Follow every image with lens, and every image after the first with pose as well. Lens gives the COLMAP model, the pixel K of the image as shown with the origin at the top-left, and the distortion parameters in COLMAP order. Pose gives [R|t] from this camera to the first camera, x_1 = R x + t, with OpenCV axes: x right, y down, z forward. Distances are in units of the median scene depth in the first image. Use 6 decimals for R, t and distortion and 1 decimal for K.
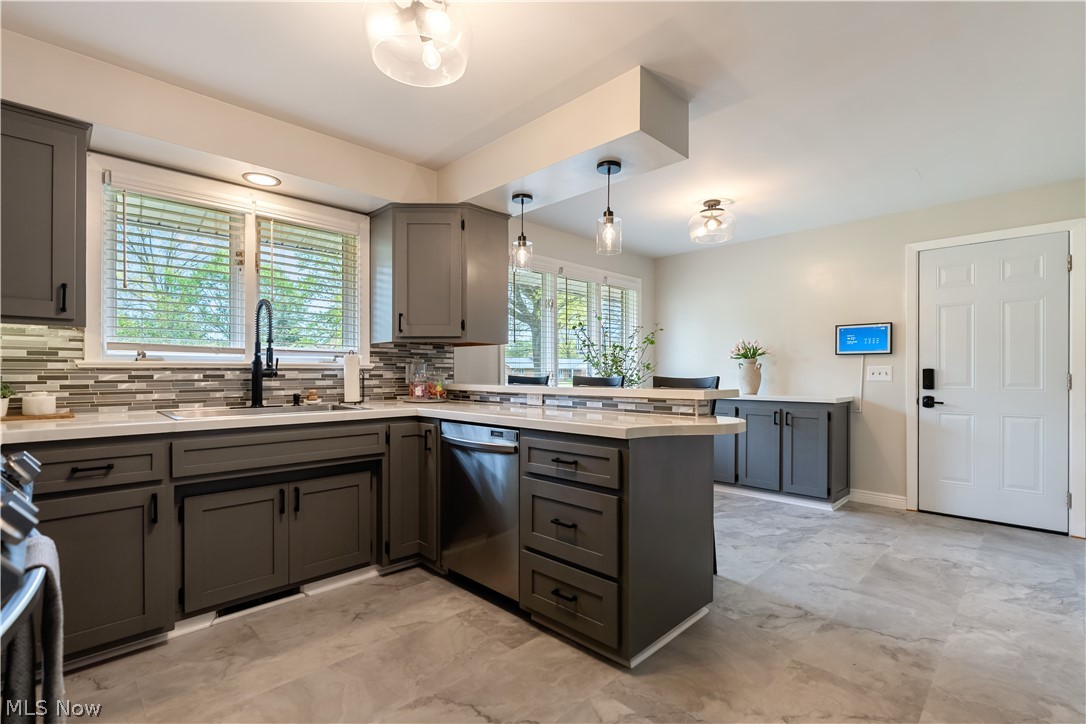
lens RADIAL K [[498.6, 0, 543.4], [0, 498.6, 364.9], [0, 0, 1]] dist [-0.003563, 0.002295]
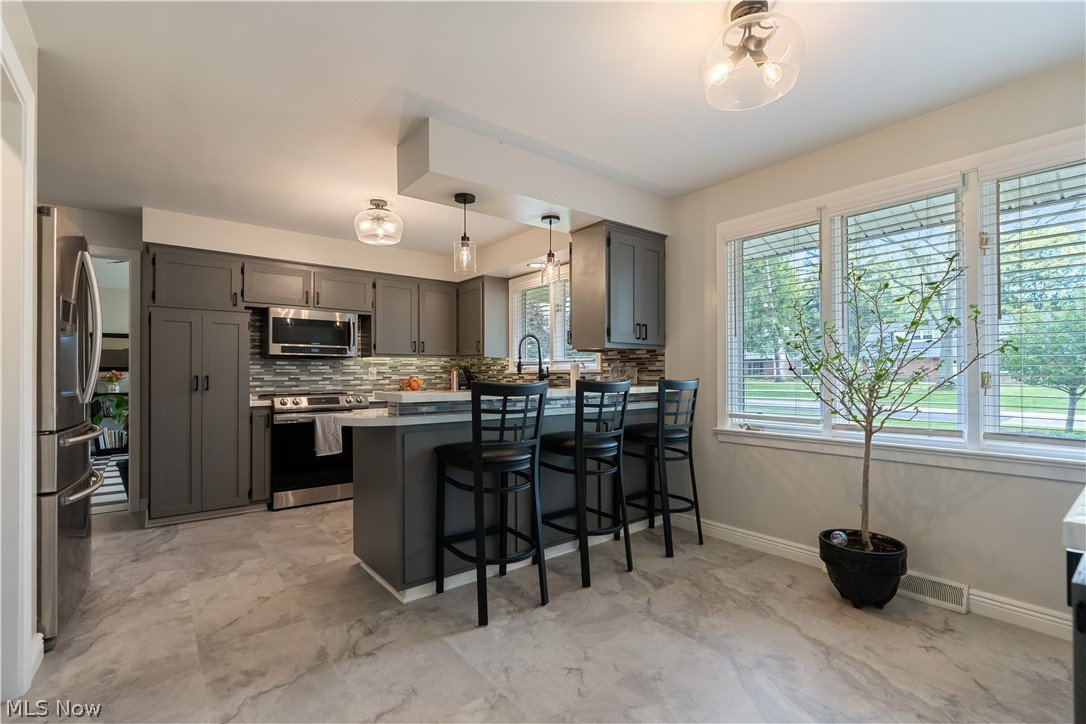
lens RADIAL K [[498.6, 0, 552.2], [0, 498.6, 367.4], [0, 0, 1]] dist [-0.003563, 0.002295]
pose [[-0.109360, -0.012478, -0.993924, 1.250705], [0.020427, 0.999682, -0.014798, 0.015578], [0.993792, -0.021921, -0.109071, 1.329285]]
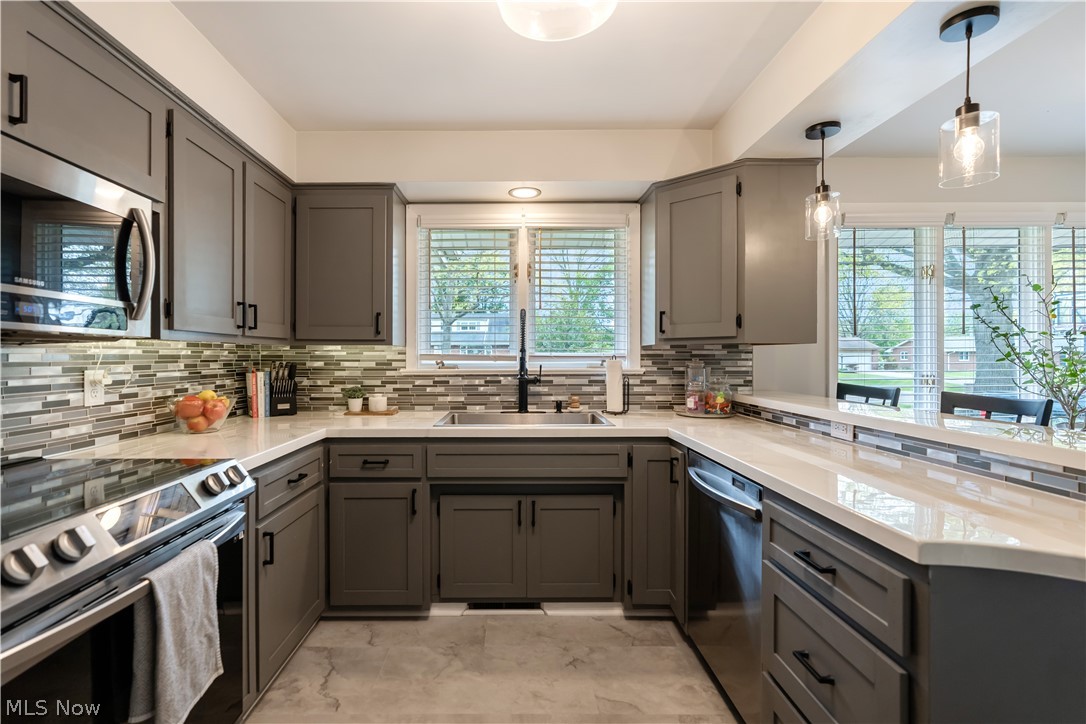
lens RADIAL K [[498.6, 0, 517.3], [0, 498.6, 352.5], [0, 0, 1]] dist [-0.003563, 0.002295]
pose [[0.707536, -0.006603, -0.706647, 0.169367], [0.013140, 0.999906, 0.003814, -0.048514], [0.706555, -0.011984, 0.707556, 0.272822]]
